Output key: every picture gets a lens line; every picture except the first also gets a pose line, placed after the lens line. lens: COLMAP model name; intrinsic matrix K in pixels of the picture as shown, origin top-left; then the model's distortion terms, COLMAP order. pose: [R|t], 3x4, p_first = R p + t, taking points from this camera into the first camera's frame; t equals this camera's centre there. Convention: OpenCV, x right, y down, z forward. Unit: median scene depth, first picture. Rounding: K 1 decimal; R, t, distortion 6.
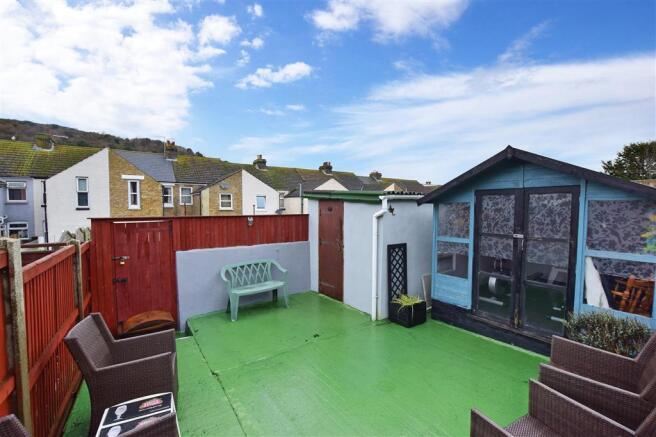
lens RADIAL K [[290.4, 0, 326.5], [0, 290.4, 219.8], [0, 0, 1]] dist [-0.017310, 0.000118]
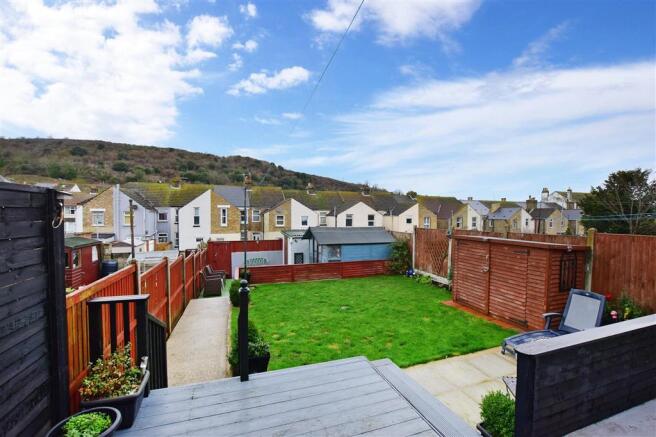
lens RADIAL K [[290.4, 0, 330.3], [0, 290.4, 218.4], [0, 0, 1]] dist [-0.017310, 0.000118]
pose [[0.969289, 0.007030, -0.245825, 0.270500], [-0.014315, 0.999509, -0.027862, -0.039301], [0.245508, 0.030525, 0.968914, -0.373873]]
